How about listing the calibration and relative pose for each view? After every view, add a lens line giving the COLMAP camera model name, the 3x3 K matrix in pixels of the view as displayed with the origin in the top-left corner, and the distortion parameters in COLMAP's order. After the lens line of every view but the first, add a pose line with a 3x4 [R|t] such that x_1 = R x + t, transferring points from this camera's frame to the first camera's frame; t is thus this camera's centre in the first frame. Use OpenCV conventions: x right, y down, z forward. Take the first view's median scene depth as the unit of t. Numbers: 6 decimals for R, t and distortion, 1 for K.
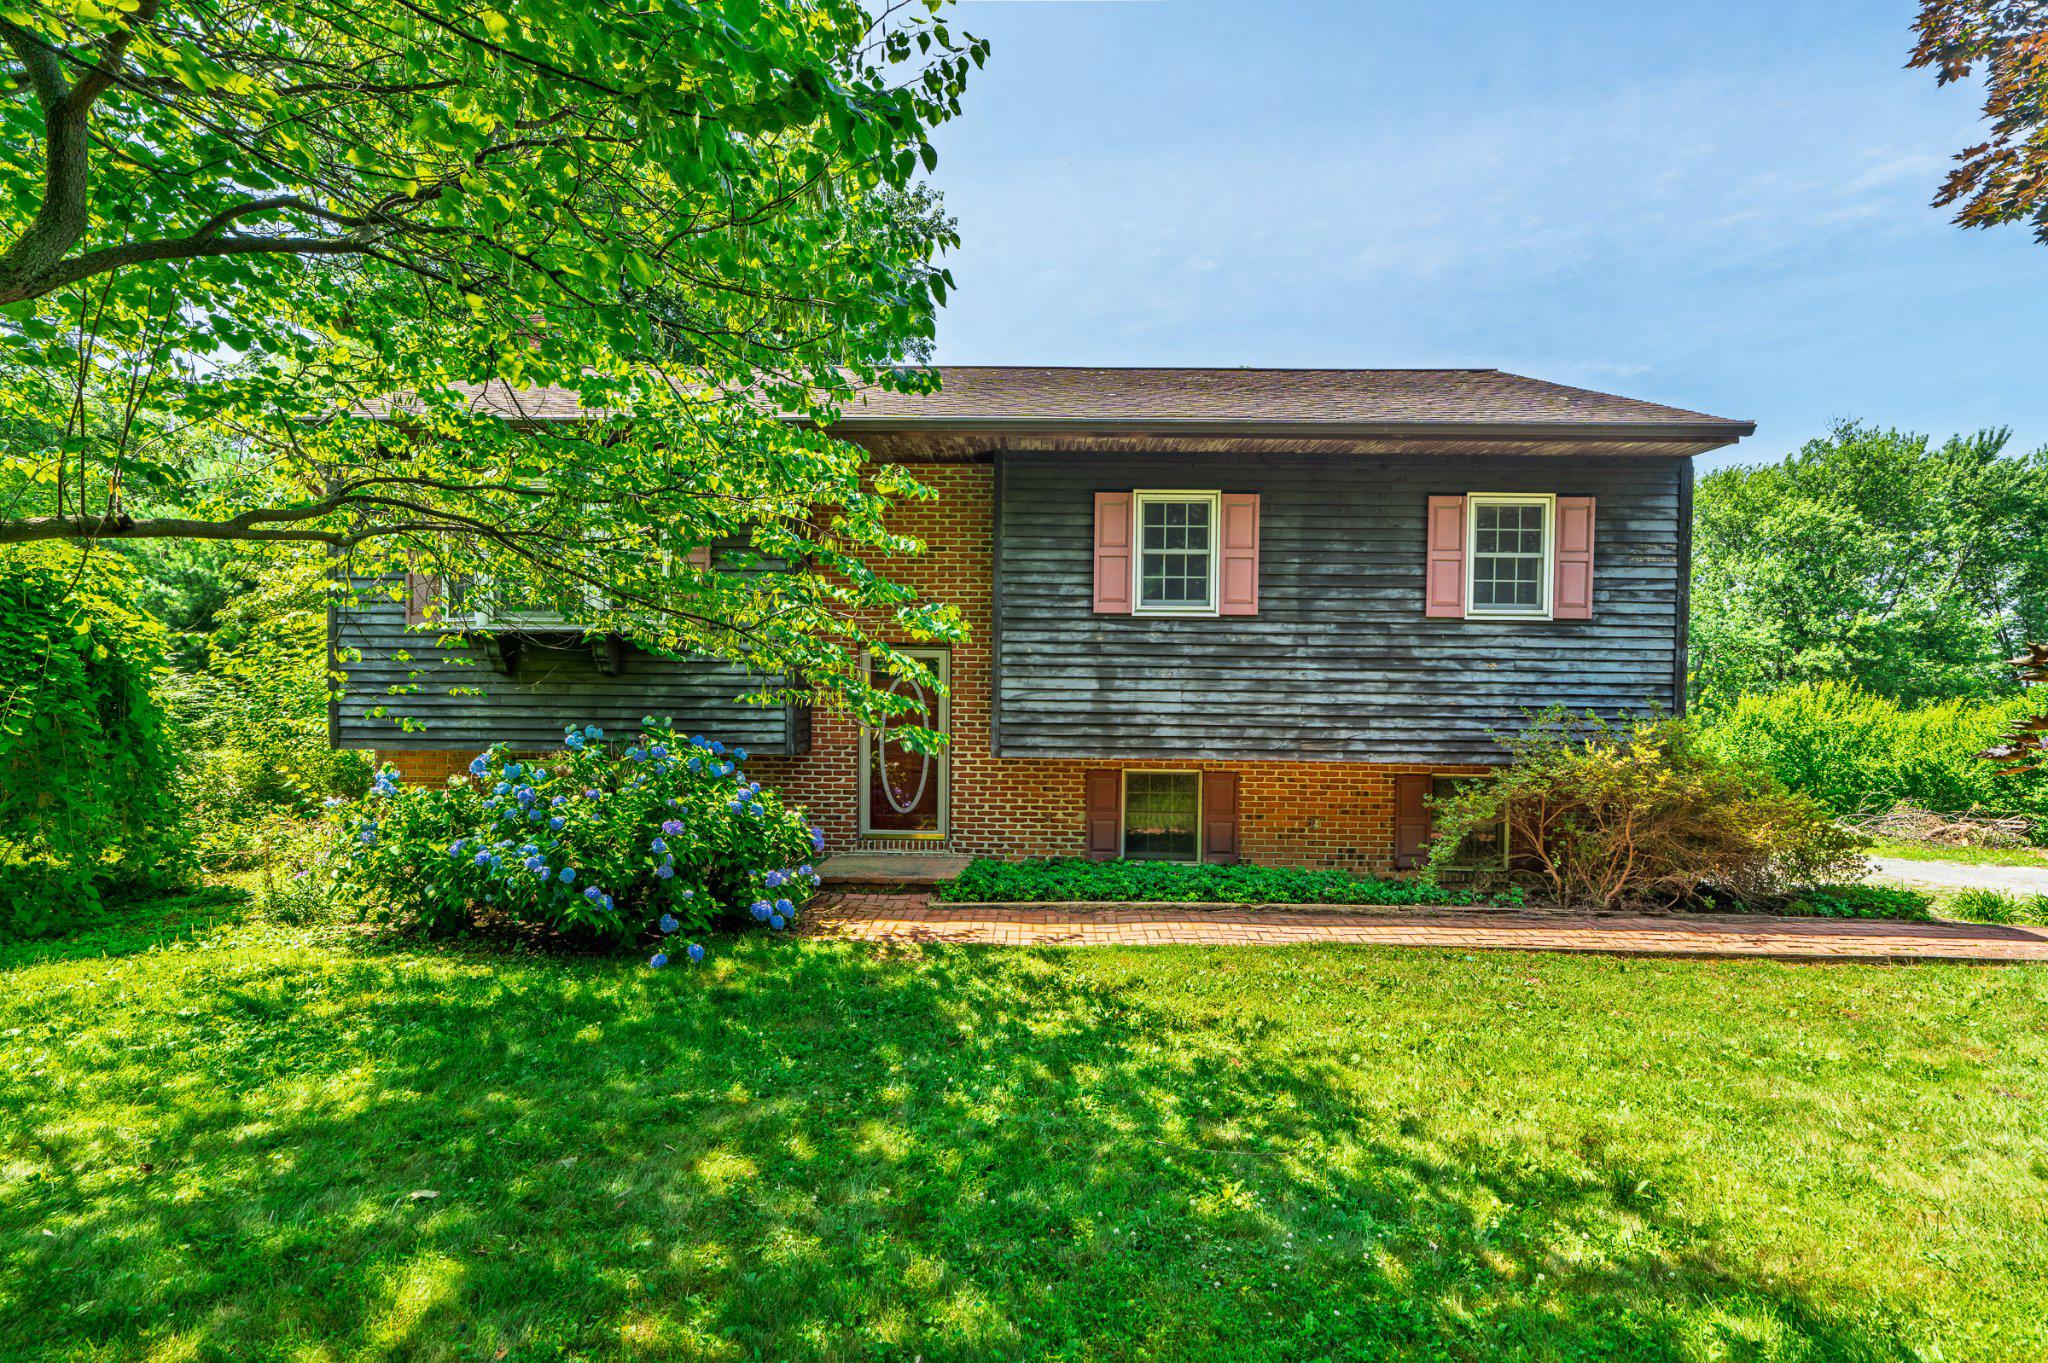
lens RADIAL K [[931.7, 0, 1023.9], [0, 931.7, 689.0], [0, 0, 1]] dist [-0.001873, 0.002118]
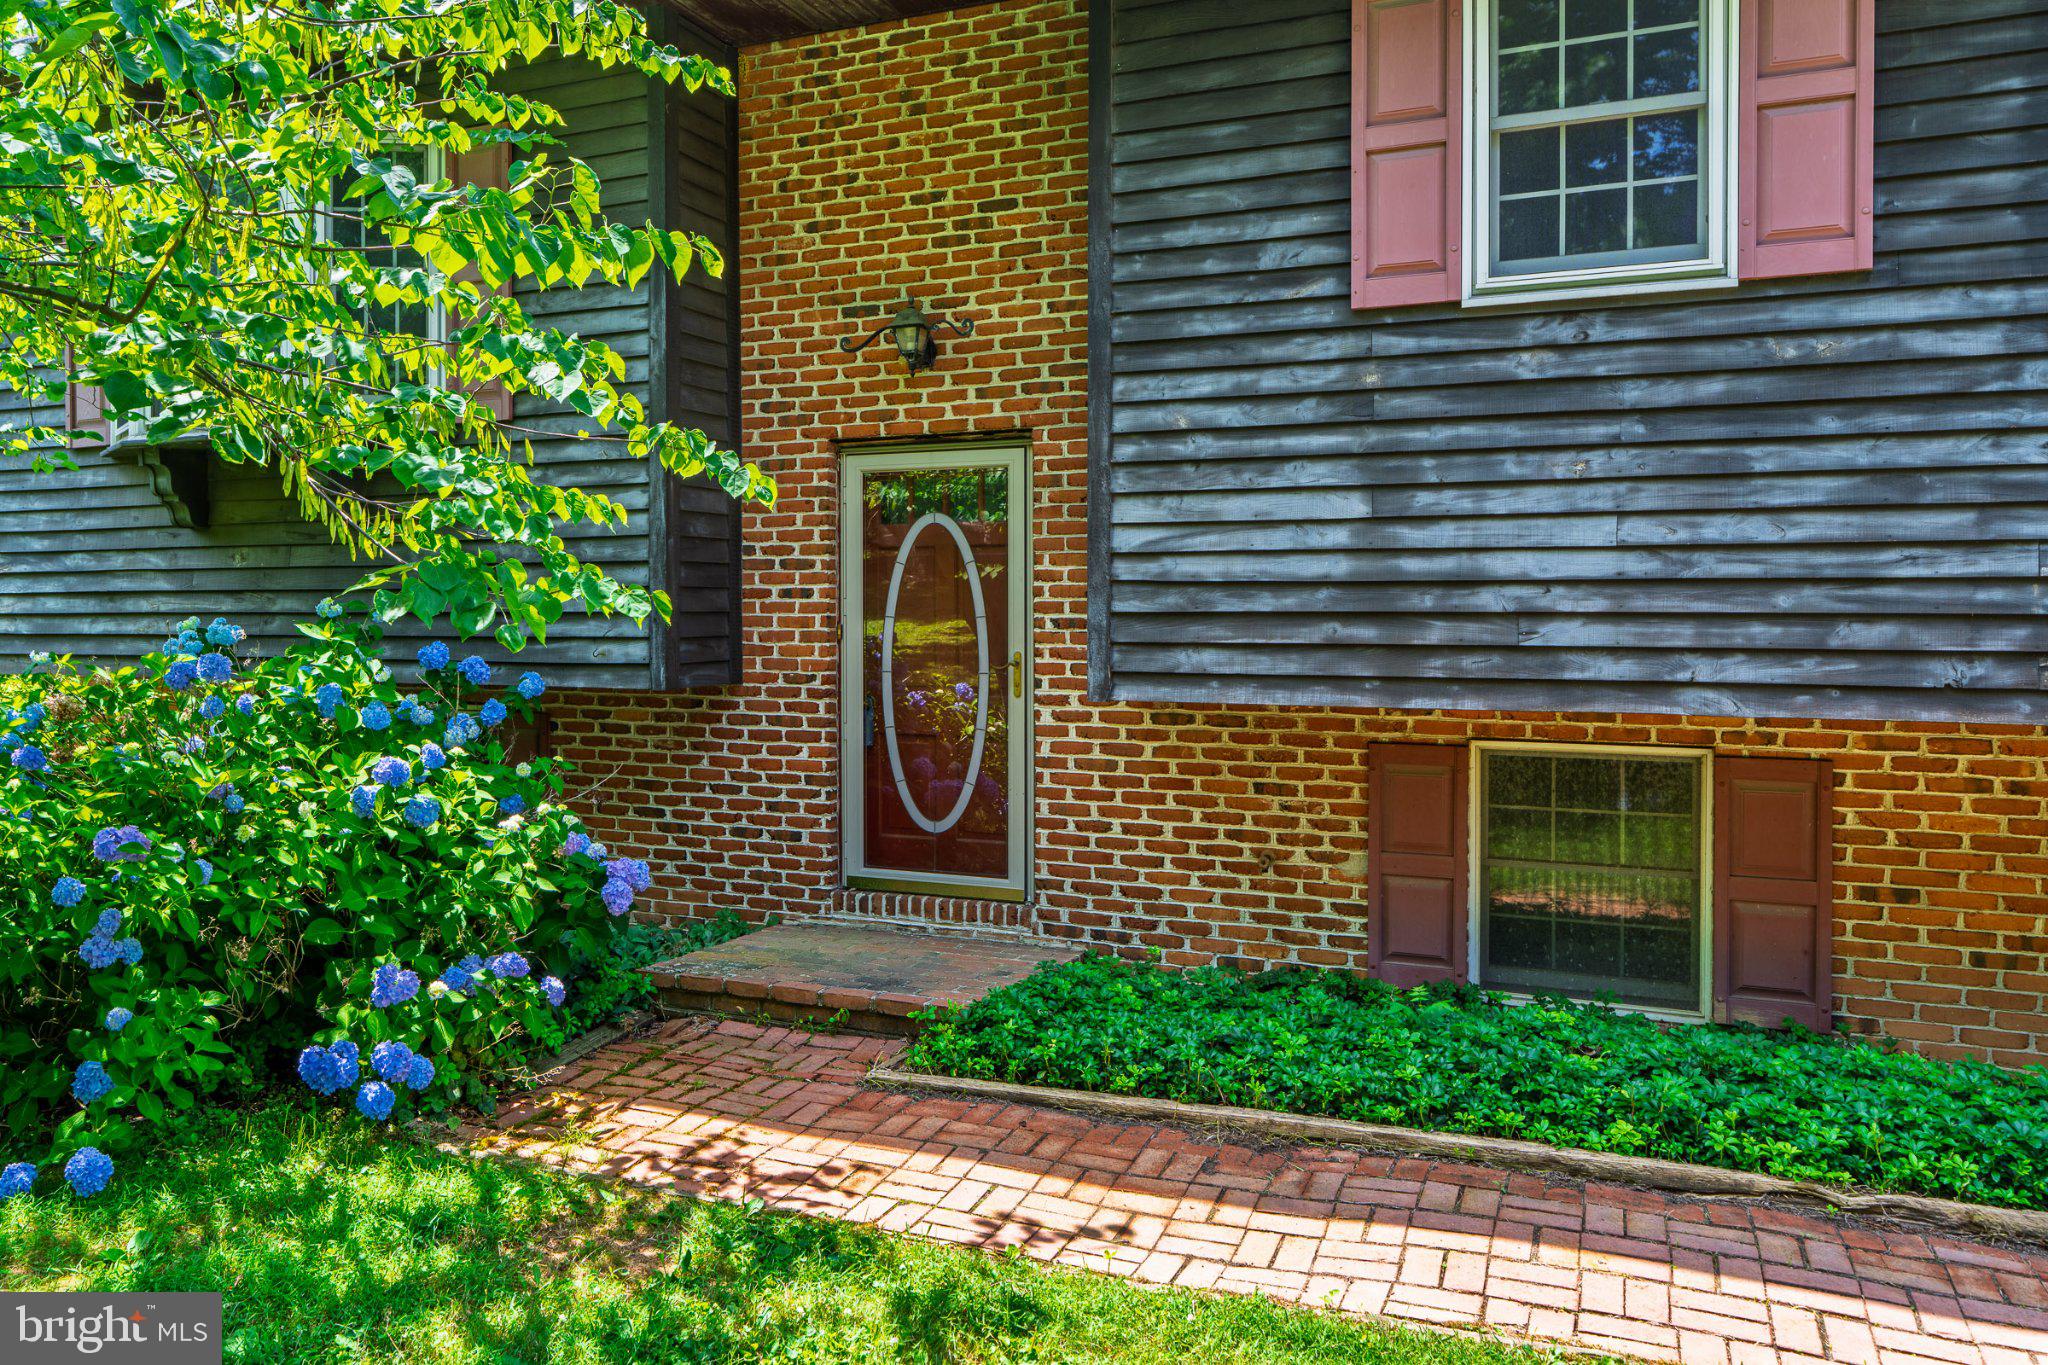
lens RADIAL K [[1414.8, 0, 1014.5], [0, 1414.8, 629.4], [0, 0, 1]] dist [0.000712, 0.002168]
pose [[0.923565, -0.008659, -0.383345, 0.163725], [0.005361, 0.999939, -0.009672, 0.048328], [0.383405, 0.006878, 0.923555, 0.435199]]
